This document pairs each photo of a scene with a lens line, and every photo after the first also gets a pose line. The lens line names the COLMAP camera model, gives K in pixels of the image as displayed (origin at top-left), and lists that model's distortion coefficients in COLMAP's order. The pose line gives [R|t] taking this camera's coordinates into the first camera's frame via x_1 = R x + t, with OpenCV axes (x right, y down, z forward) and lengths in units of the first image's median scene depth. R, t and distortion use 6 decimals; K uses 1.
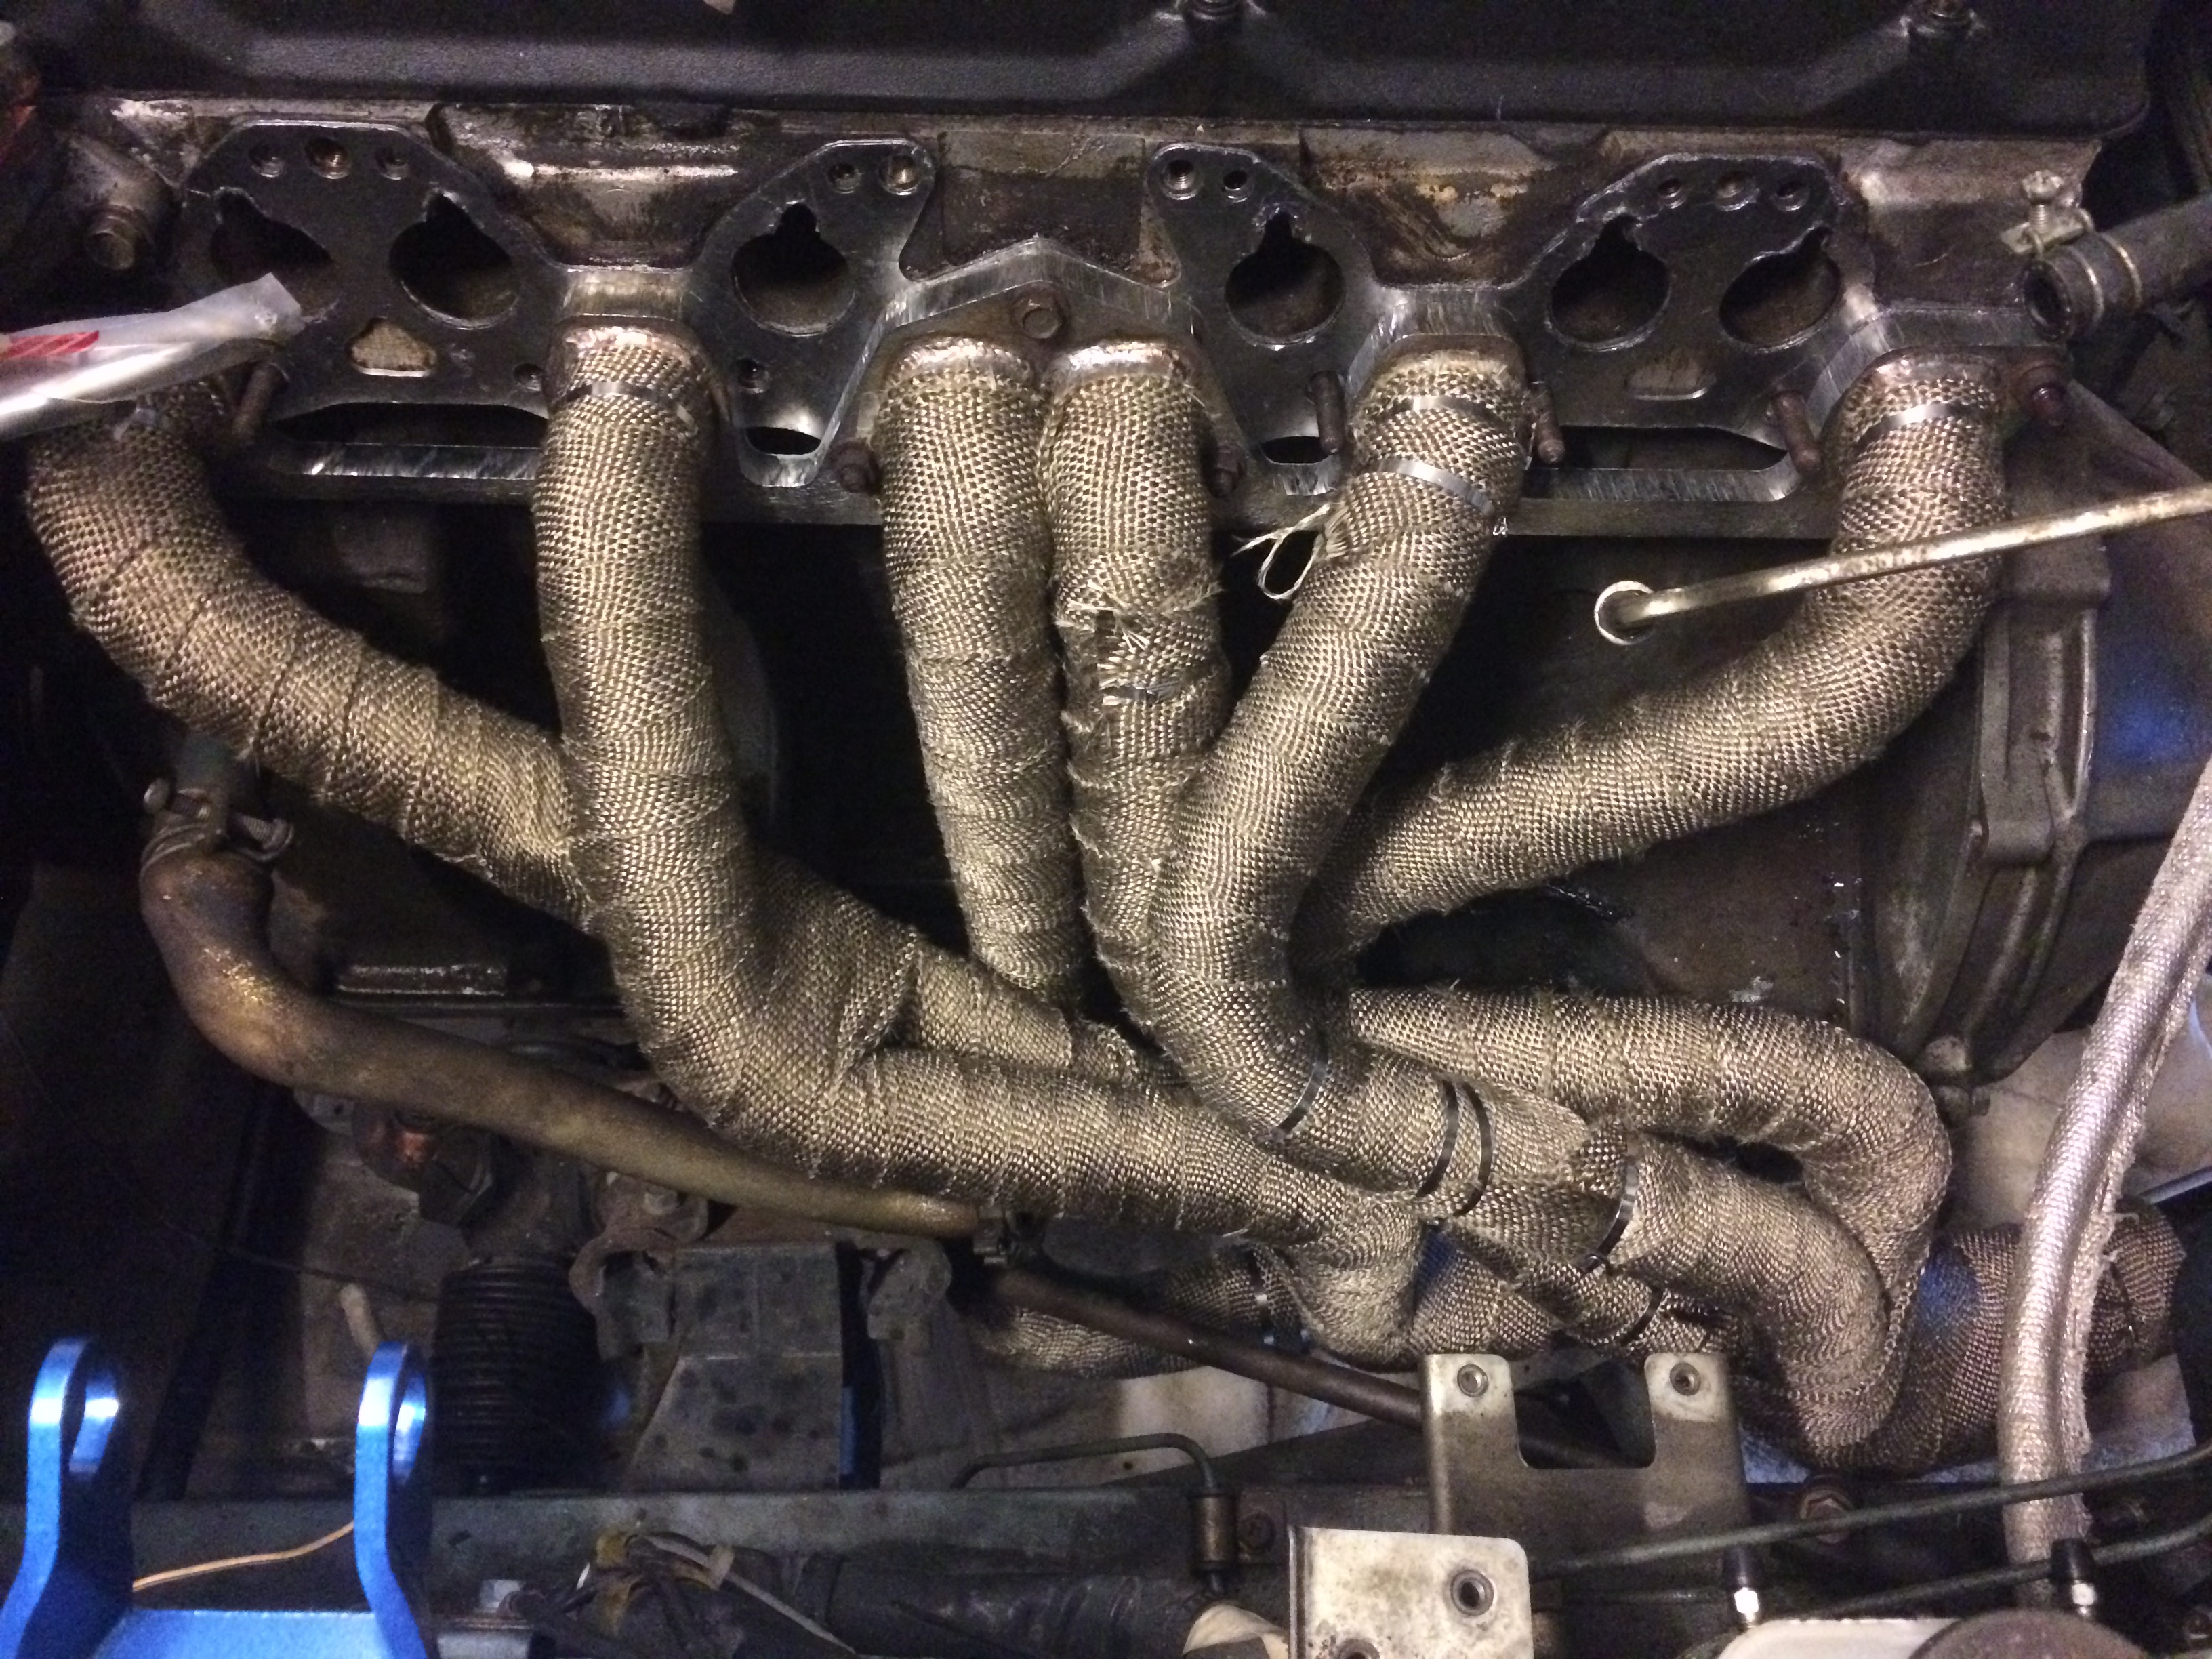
lens RADIAL K [[1890.8, 0, 1100.8], [0, 1890.8, 827.6], [0, 0, 1]] dist [0.087603, -0.120321]
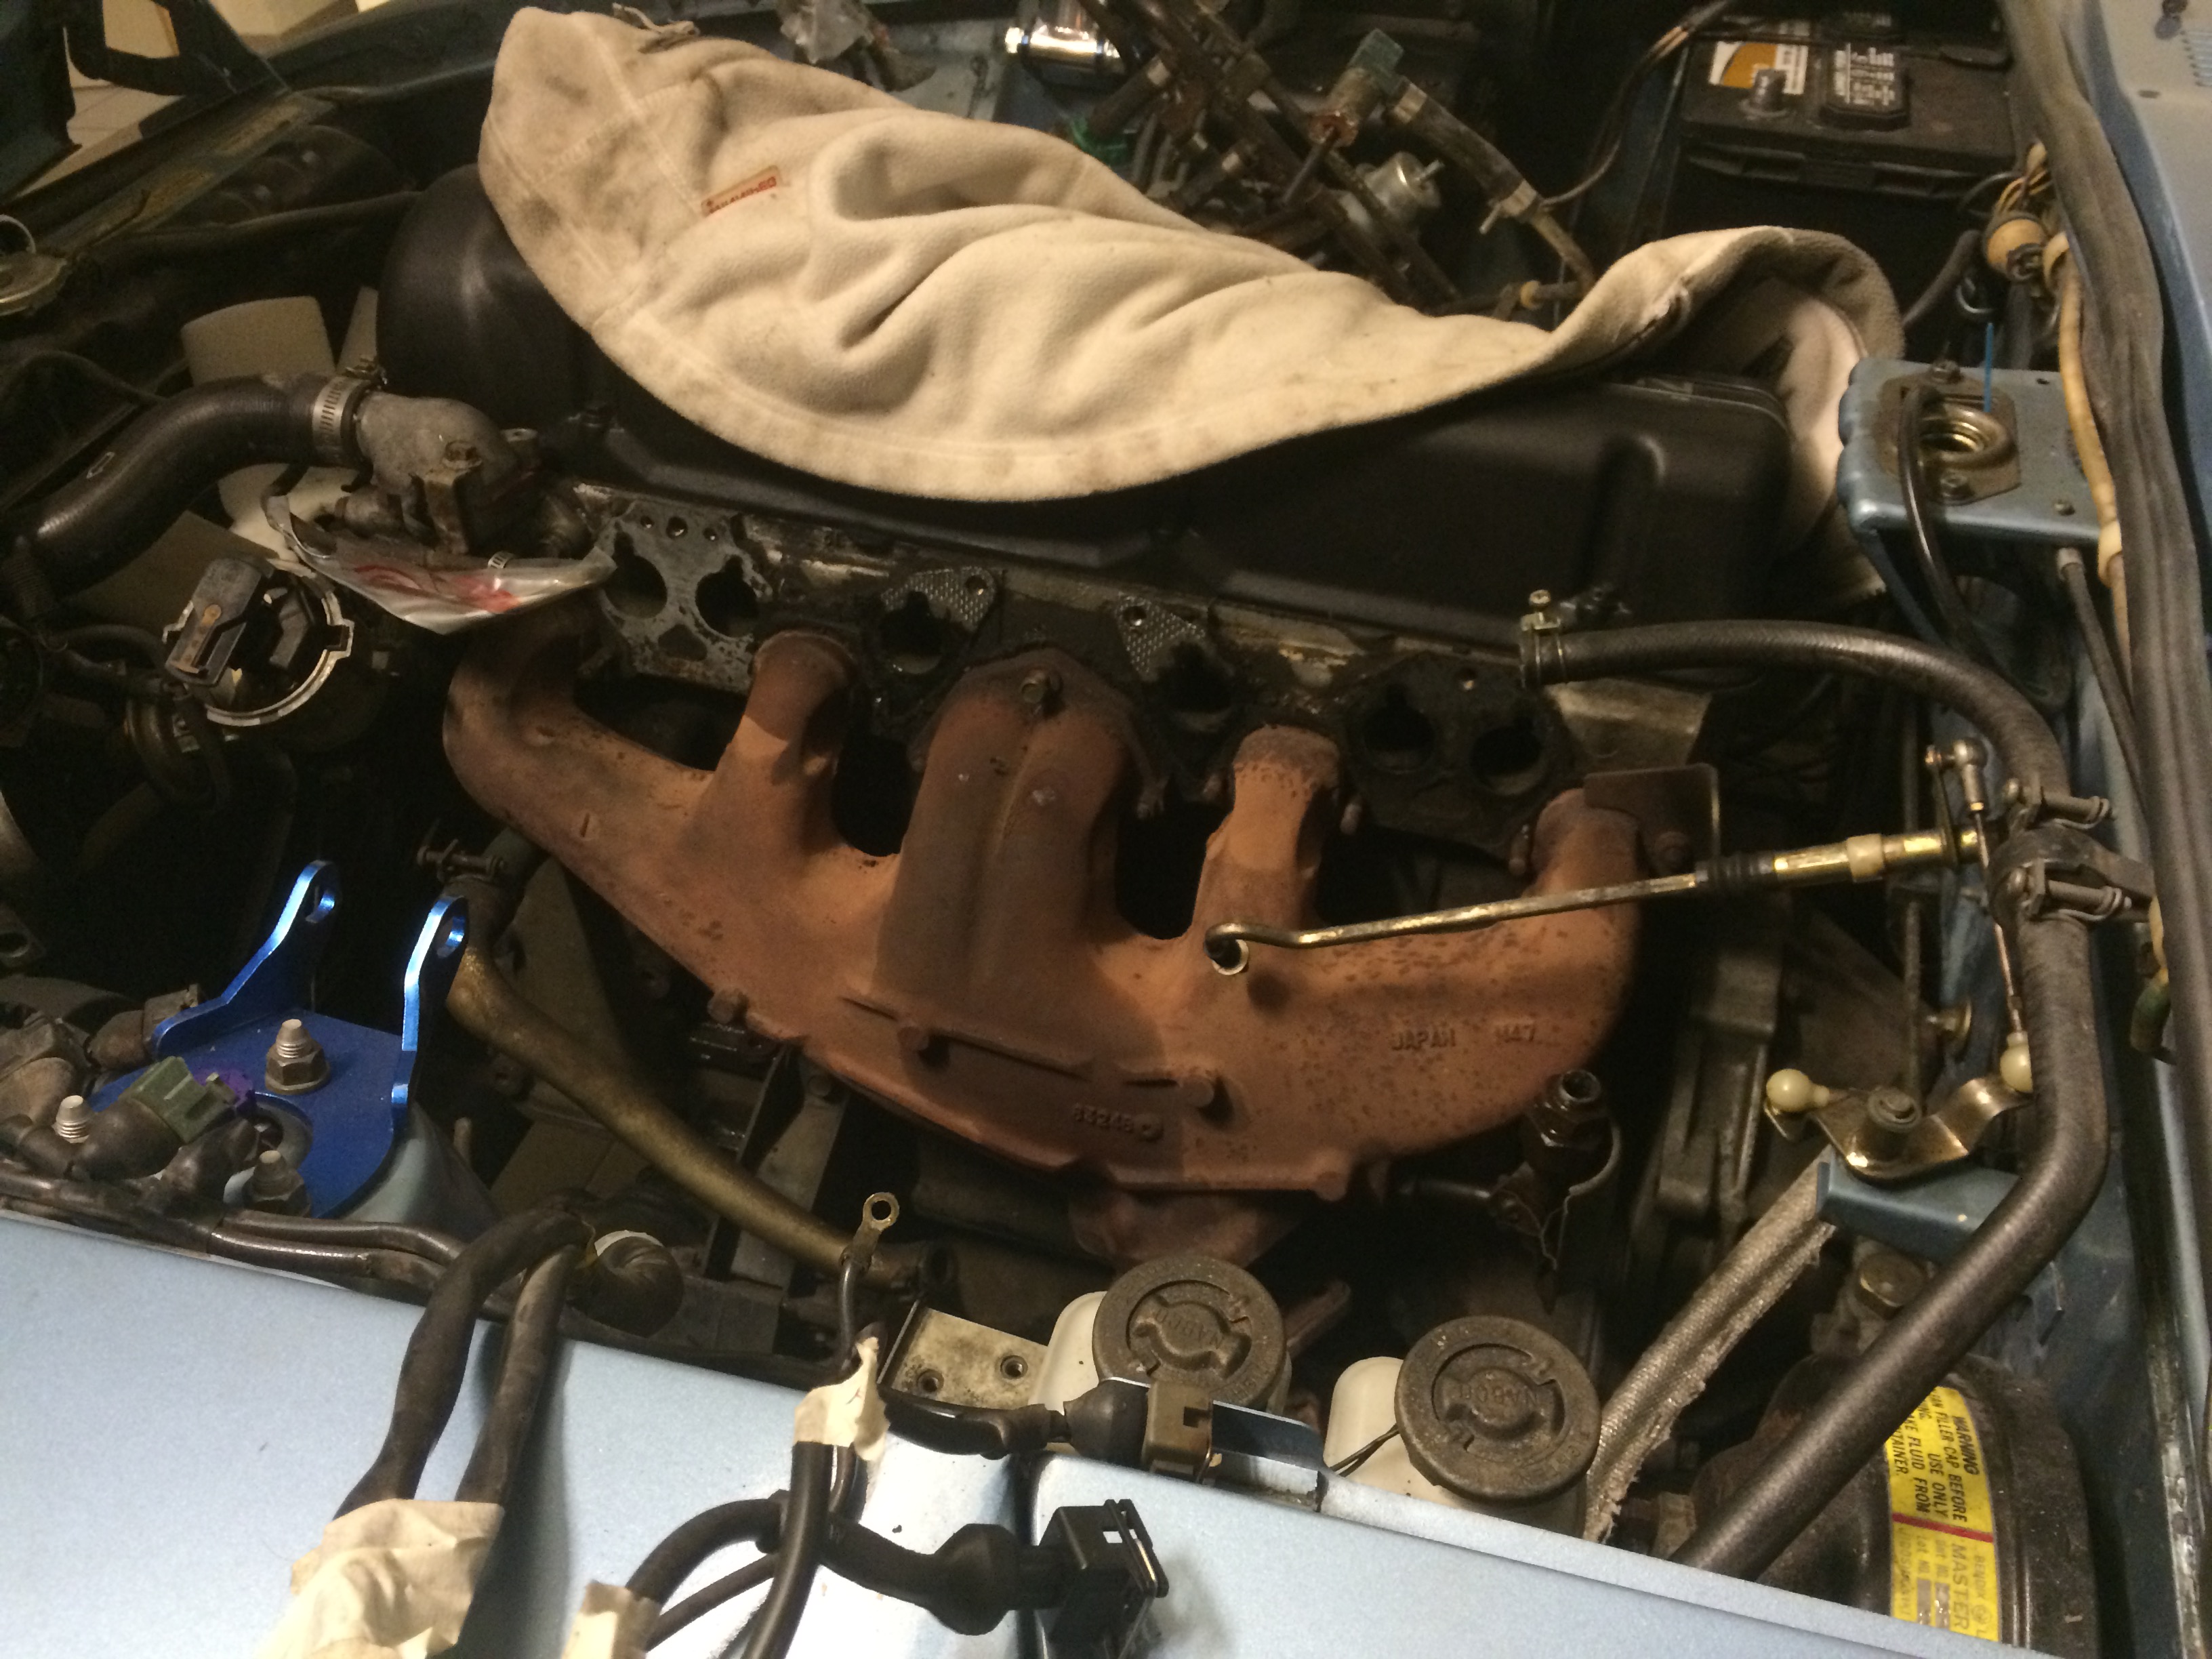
lens RADIAL K [[1890.8, 0, 1100.8], [0, 1890.8, 827.6], [0, 0, 1]] dist [0.087603, -0.120321]
pose [[0.959688, 0.183667, -0.212758, 0.373935], [-0.246180, 0.914541, -0.320952, 0.346143], [0.135628, 0.360390, 0.922889, -0.442964]]
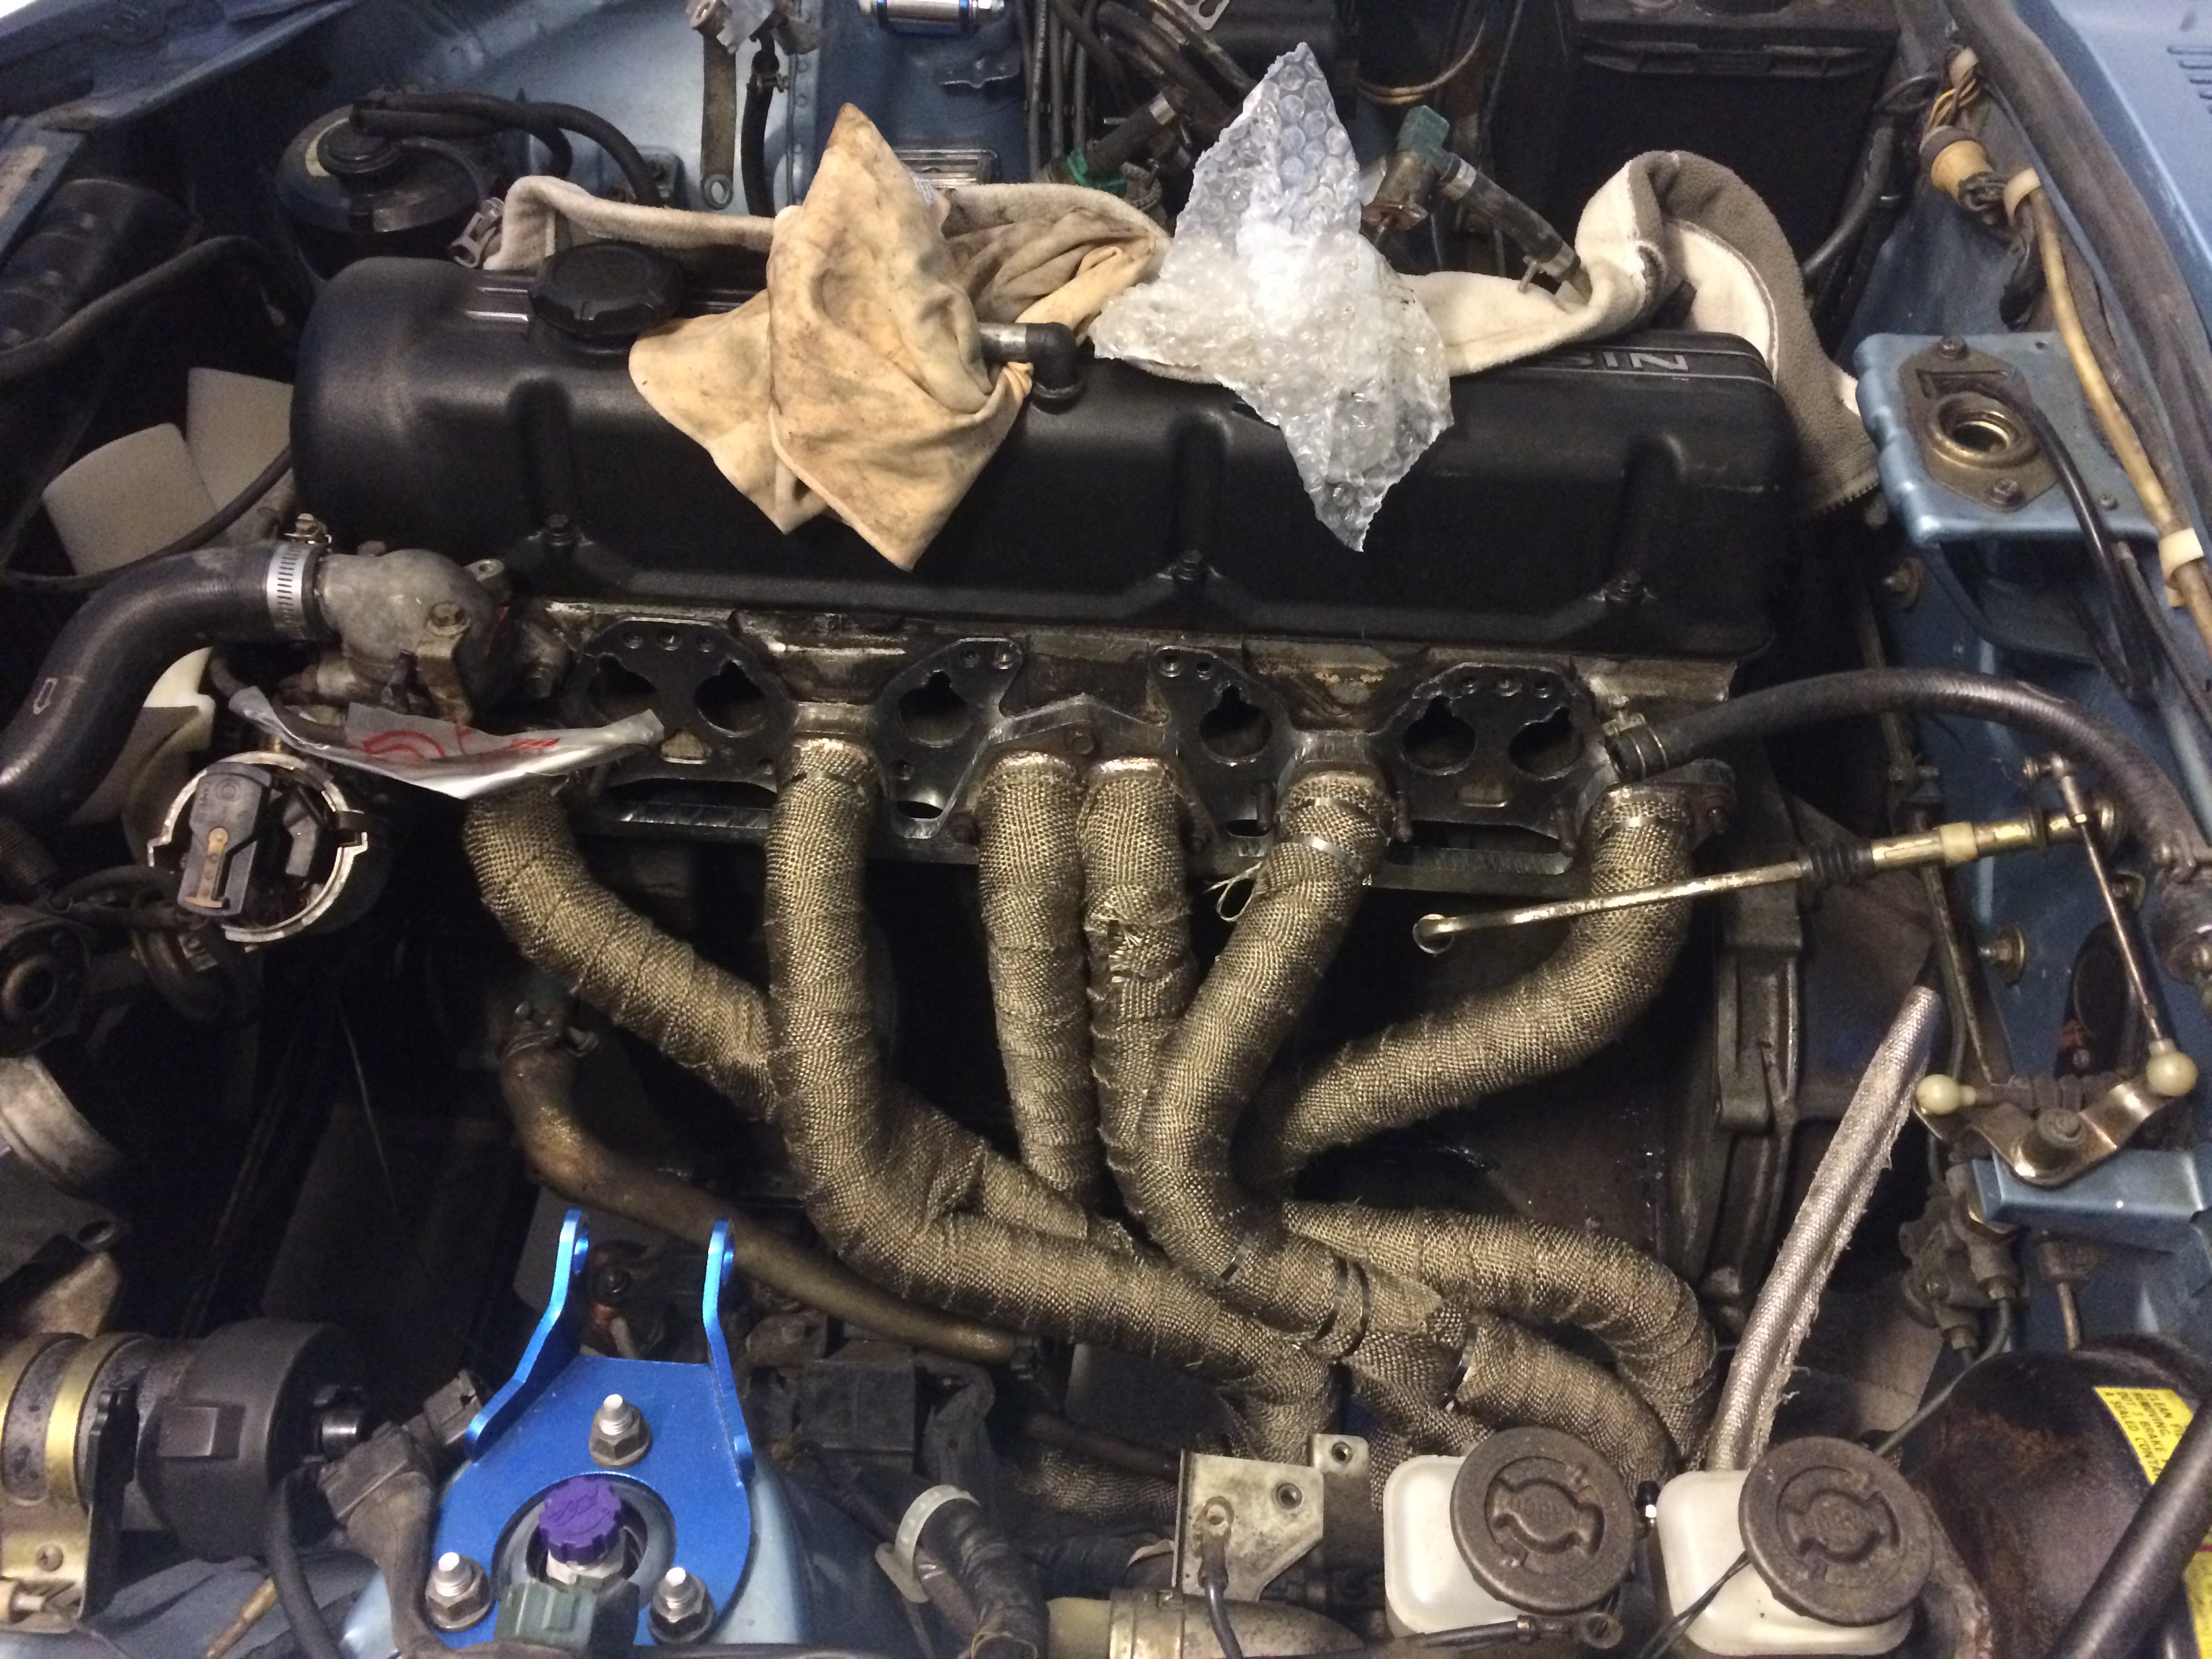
lens RADIAL K [[1890.8, 0, 1100.8], [0, 1890.8, 827.6], [0, 0, 1]] dist [0.087603, -0.120321]
pose [[0.997957, 0.038616, -0.050897, 0.066332], [-0.047921, 0.979312, -0.196601, 0.117443], [0.042252, 0.198639, 0.979162, -0.551239]]
